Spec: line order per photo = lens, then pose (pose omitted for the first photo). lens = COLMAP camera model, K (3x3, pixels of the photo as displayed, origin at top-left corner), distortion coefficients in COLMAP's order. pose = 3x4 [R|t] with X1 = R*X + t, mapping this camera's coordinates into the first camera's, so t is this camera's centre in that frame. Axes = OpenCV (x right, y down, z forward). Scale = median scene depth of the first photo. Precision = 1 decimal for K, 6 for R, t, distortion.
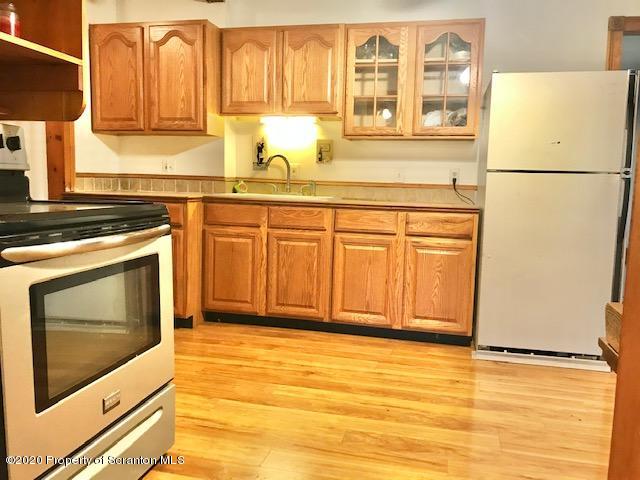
lens RADIAL K [[529.8, 0, 320.0], [0, 529.8, 240.0], [0, 0, 1]] dist [0.014088, -0.006196]
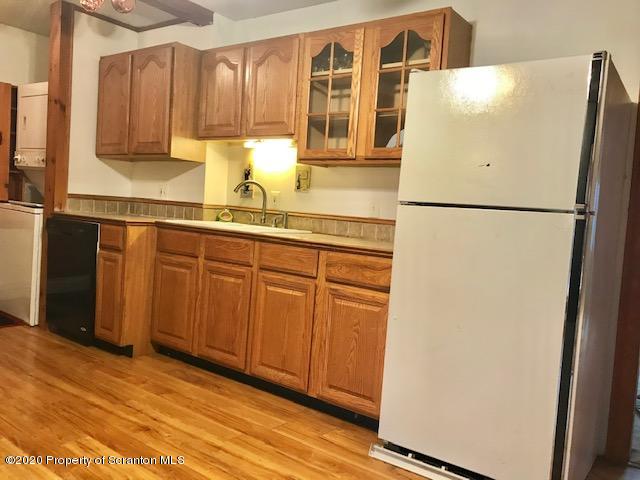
lens RADIAL K [[529.8, 0, 320.0], [0, 529.8, 240.0], [0, 0, 1]] dist [0.014088, -0.006196]
pose [[0.916054, 0.062079, -0.396220, 0.446312], [-0.091357, 0.994274, -0.055436, -0.023402], [0.390510, 0.086980, 0.916480, 0.244963]]
